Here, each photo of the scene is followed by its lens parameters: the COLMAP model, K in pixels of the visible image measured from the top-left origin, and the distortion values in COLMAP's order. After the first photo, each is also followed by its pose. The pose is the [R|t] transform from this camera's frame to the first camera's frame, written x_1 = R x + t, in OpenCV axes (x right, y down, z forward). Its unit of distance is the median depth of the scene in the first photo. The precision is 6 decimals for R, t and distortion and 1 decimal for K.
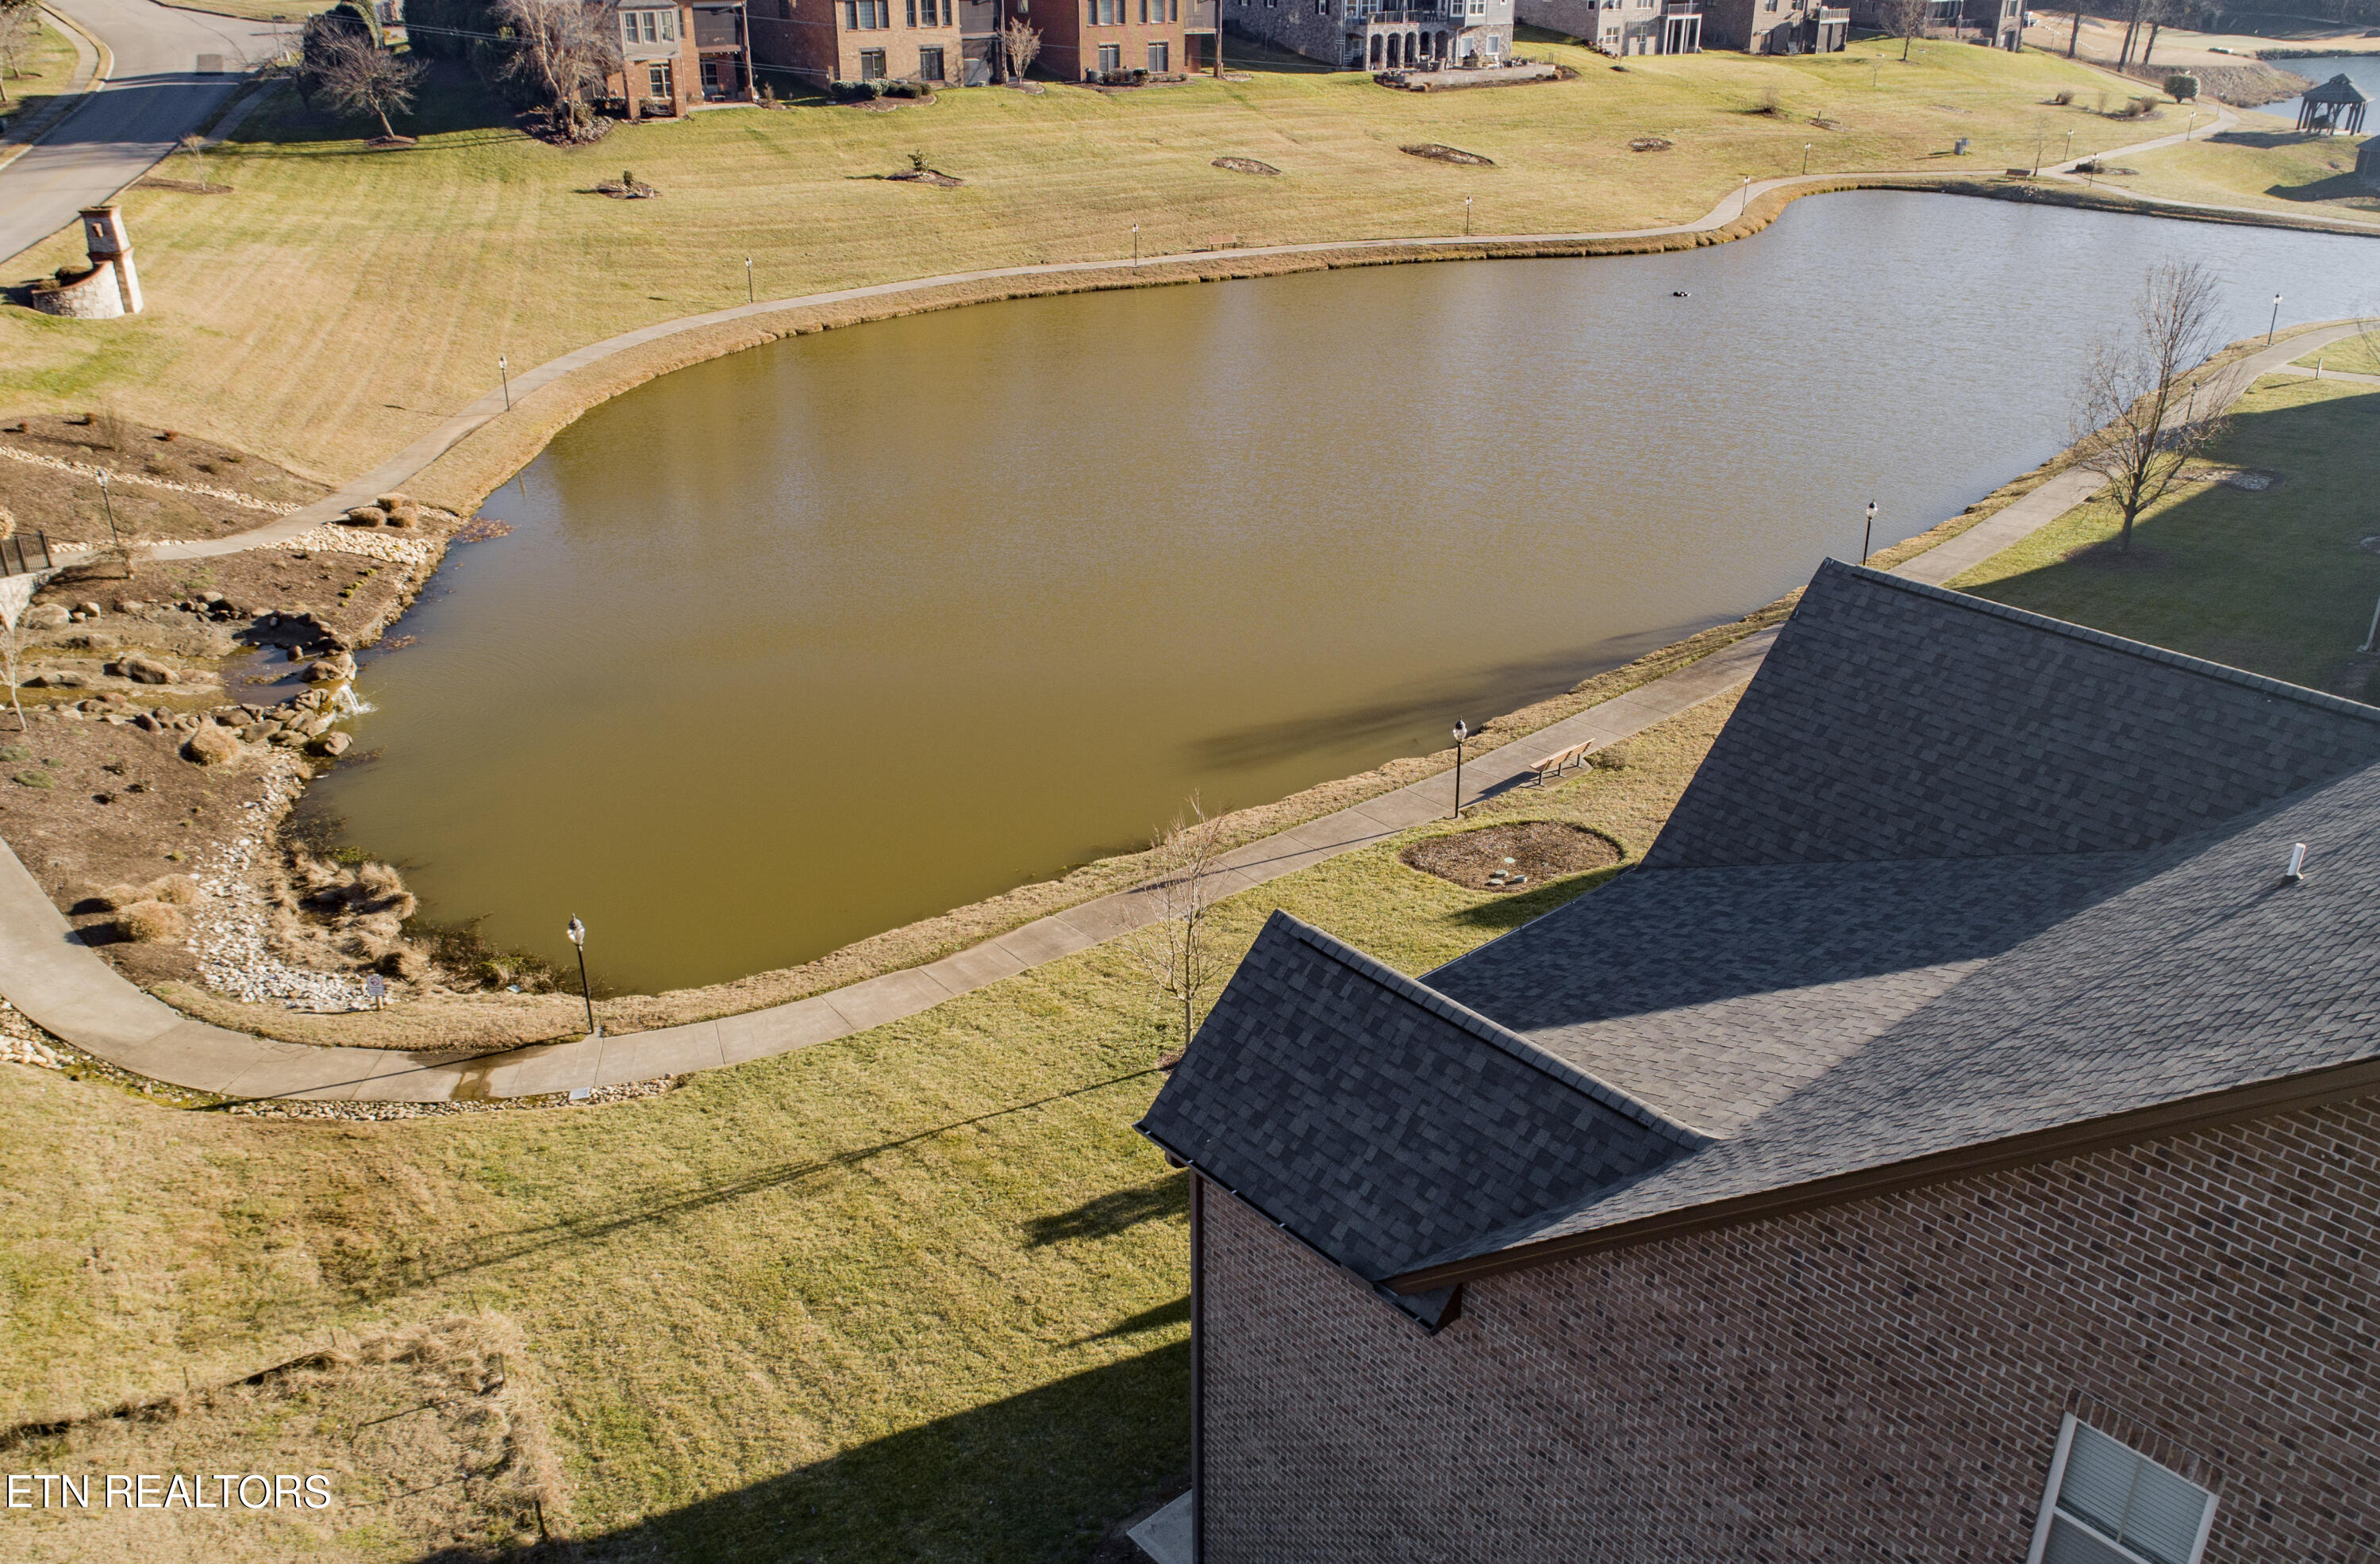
lens RADIAL K [[1889.9, 0, 1190.0], [0, 1889.9, 782.0], [0, 0, 1]] dist [-0.005983, 0.004879]
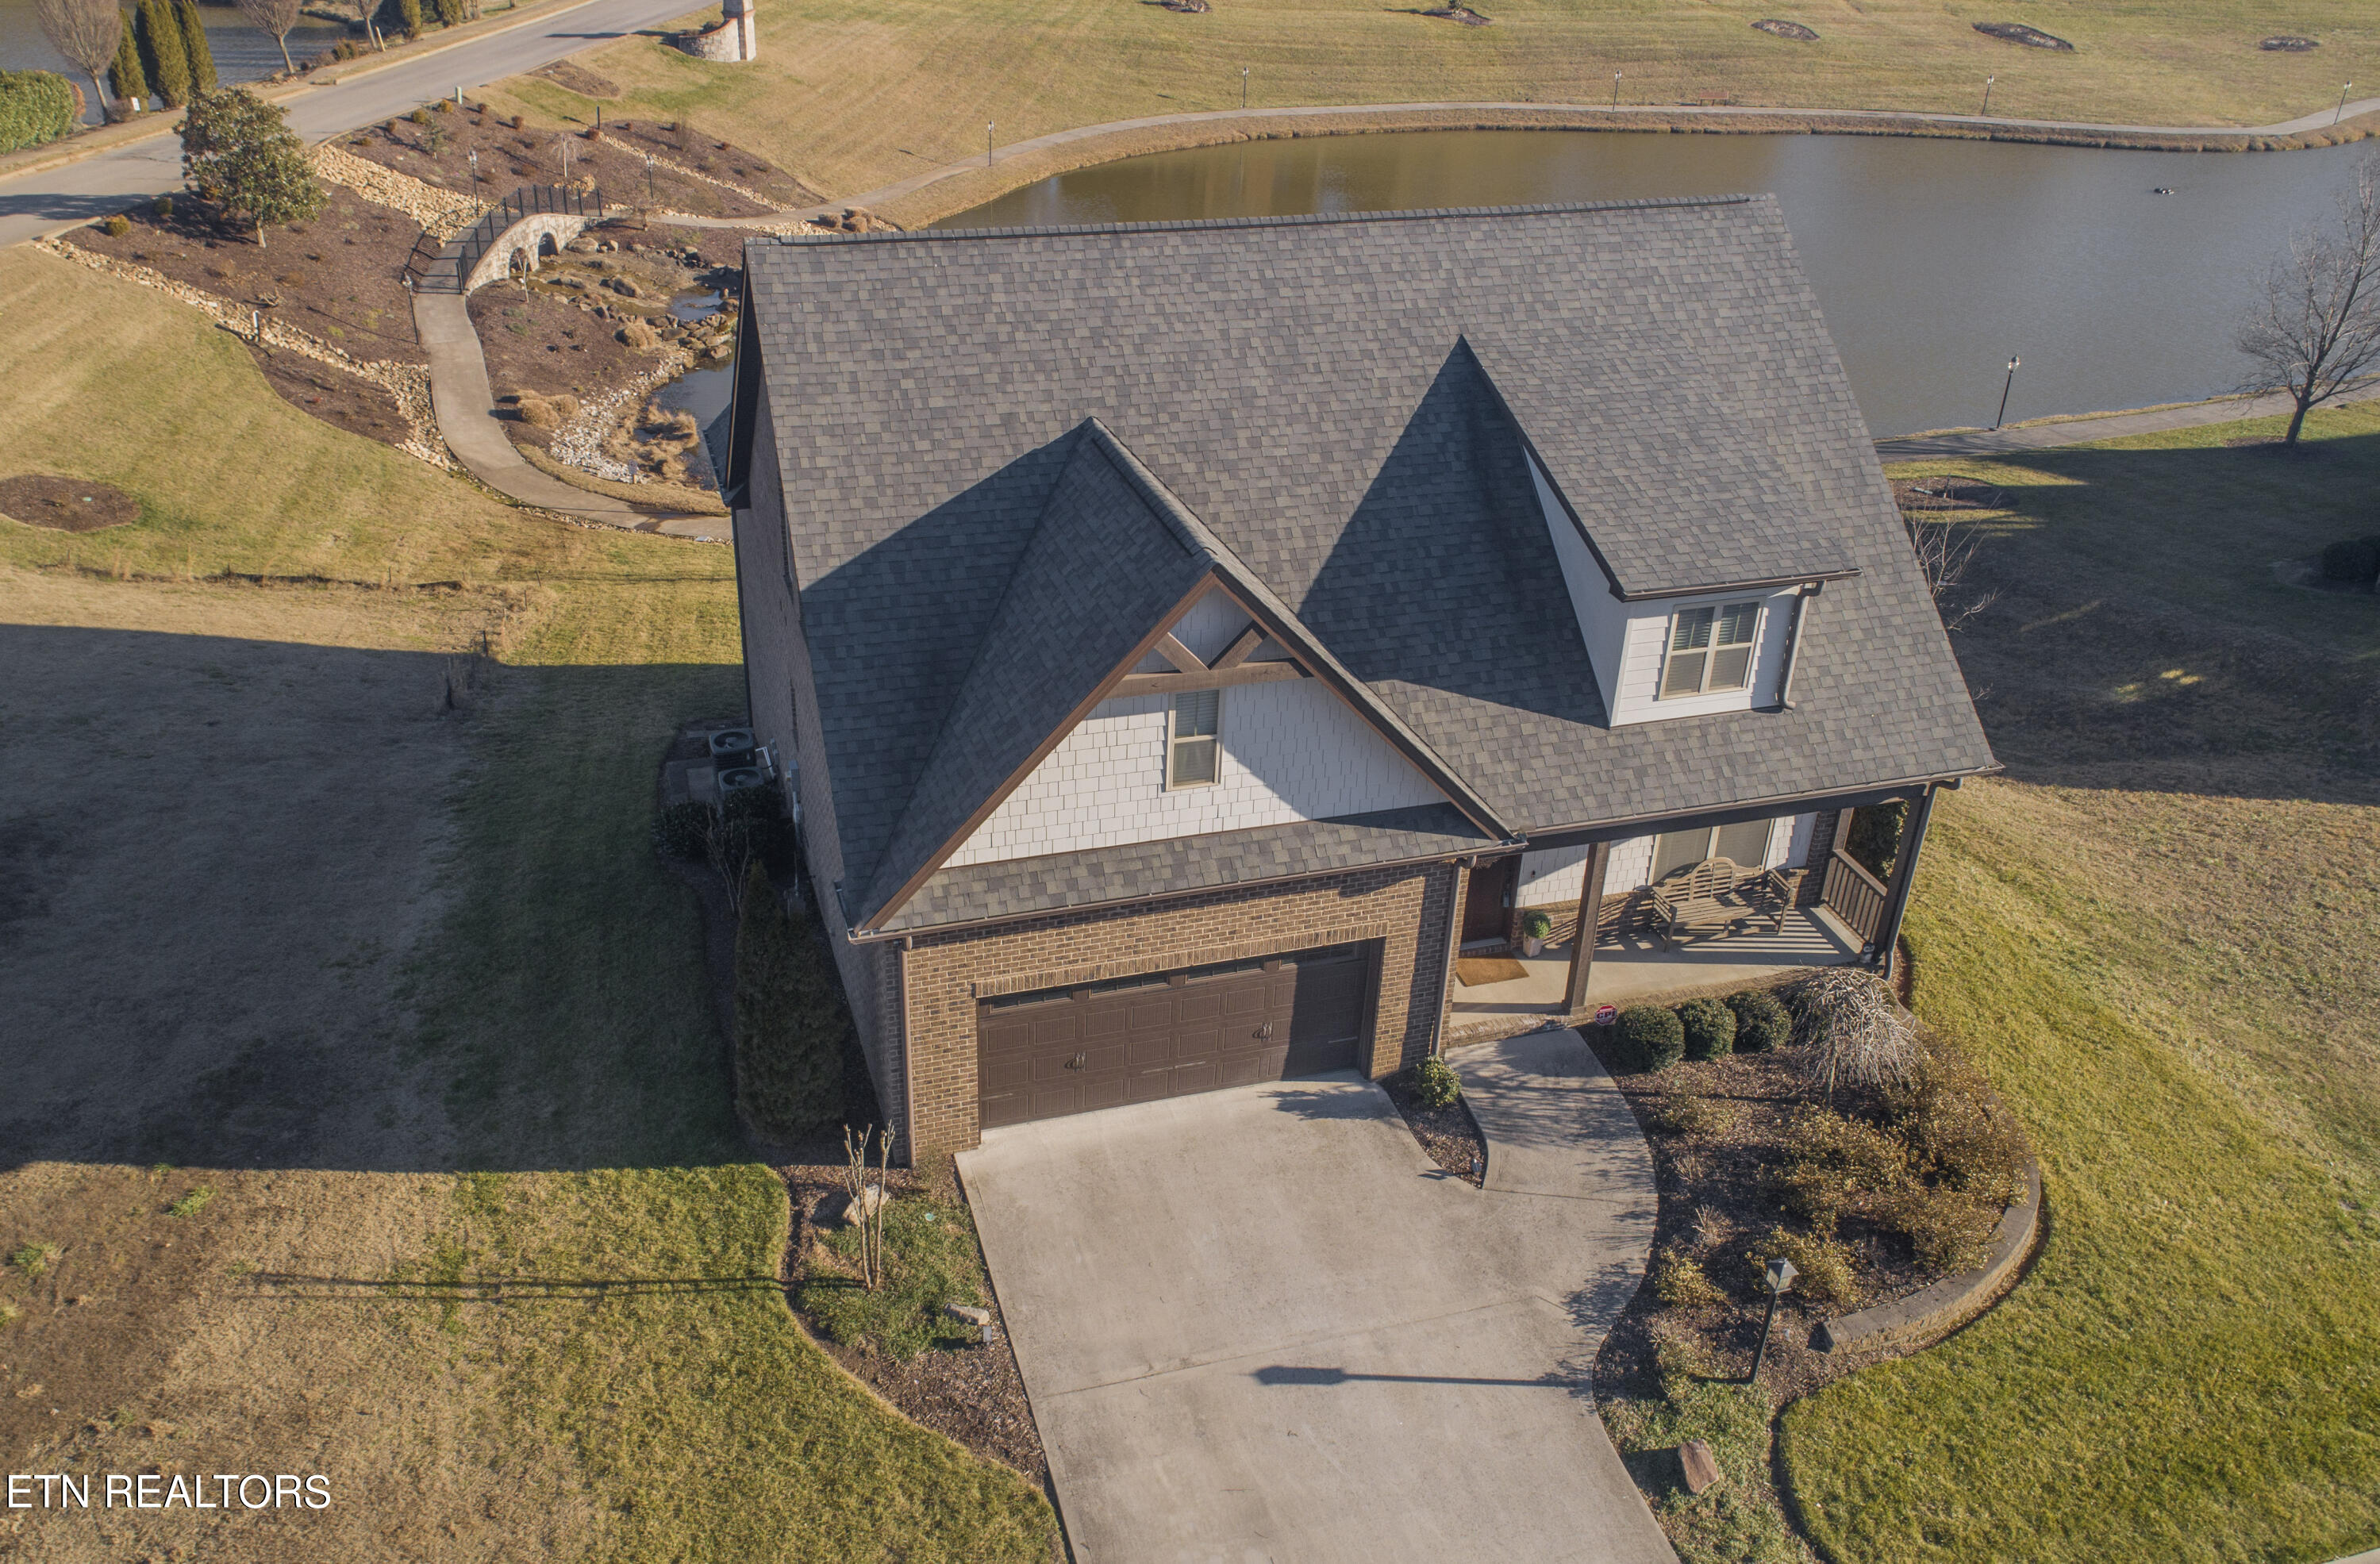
lens RADIAL K [[1888.5, 0, 1124.2], [0, 1888.5, 786.8], [0, 0, 1]] dist [-0.004186, 0.005980]
pose [[0.906962, 0.219975, -0.359210, 0.381834], [-0.195129, 0.975193, 0.104516, 0.084447], [0.373289, -0.024699, 0.927386, -0.208455]]
